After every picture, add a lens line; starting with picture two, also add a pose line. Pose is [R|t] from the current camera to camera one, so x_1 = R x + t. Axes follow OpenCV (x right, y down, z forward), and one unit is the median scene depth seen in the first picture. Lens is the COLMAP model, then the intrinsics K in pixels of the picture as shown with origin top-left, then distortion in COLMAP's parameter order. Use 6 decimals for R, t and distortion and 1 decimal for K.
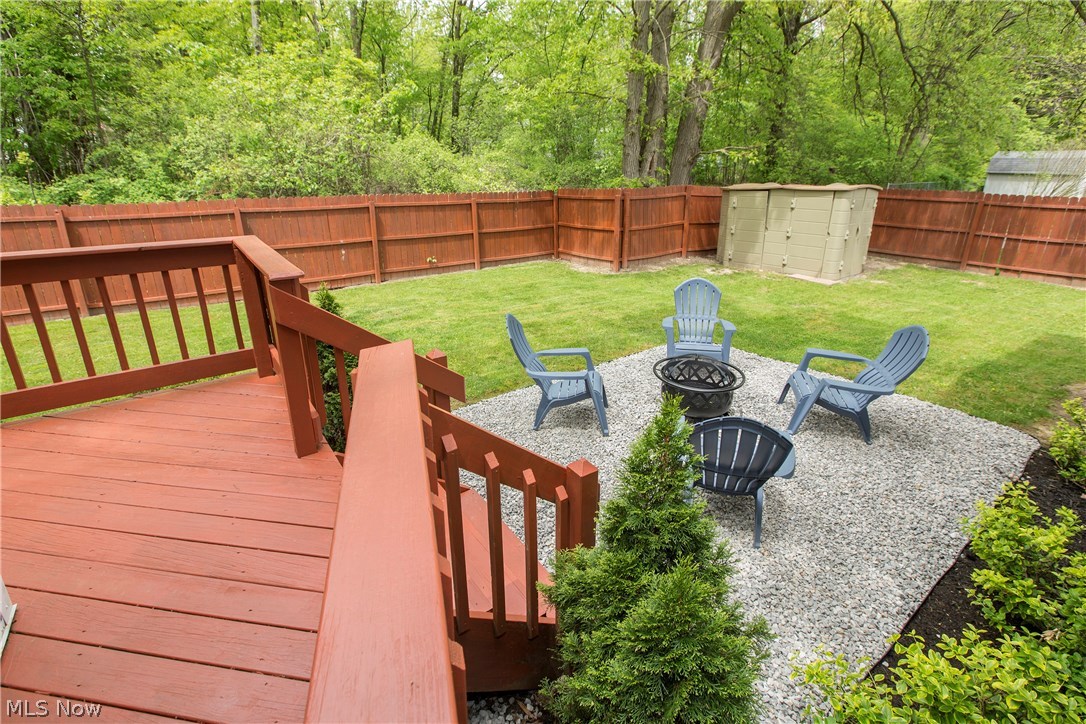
lens RADIAL K [[518.2, 0, 537.9], [0, 518.2, 362.8], [0, 0, 1]] dist [0.003897, -0.001500]
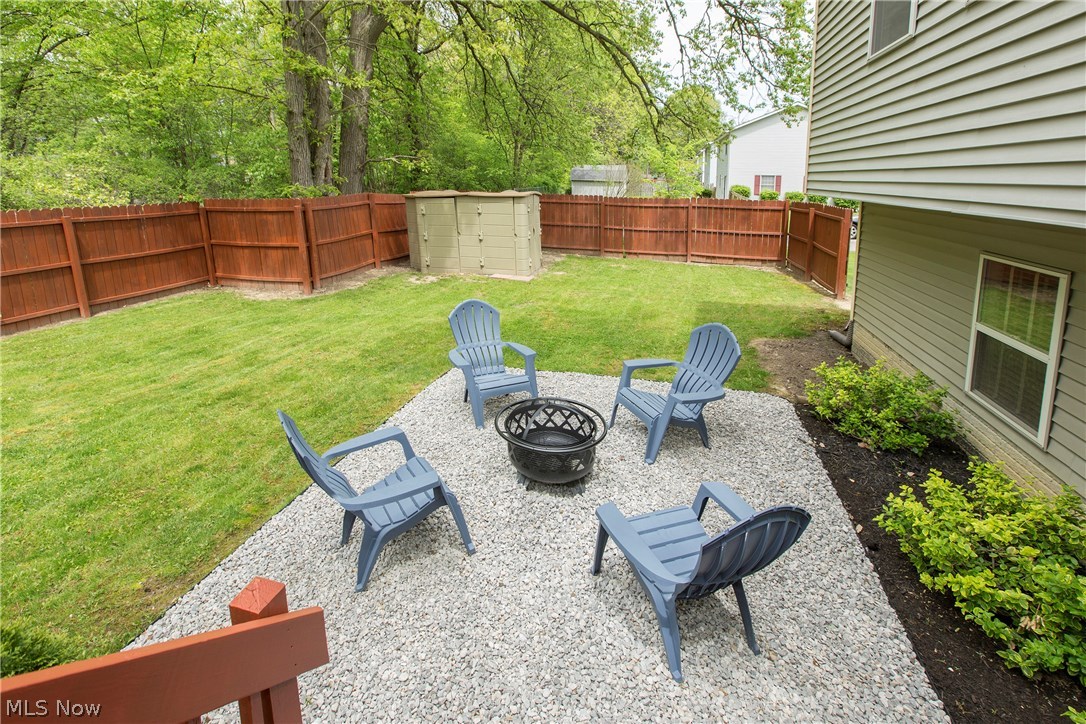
lens RADIAL K [[518.2, 0, 540.9], [0, 518.2, 282.5], [0, 0, 1]] dist [0.003897, -0.001500]
pose [[0.785753, -0.118707, 0.607042, -0.058390], [0.210252, 0.974233, -0.081638, -0.045680], [-0.581710, 0.191779, 0.790465, 0.114762]]
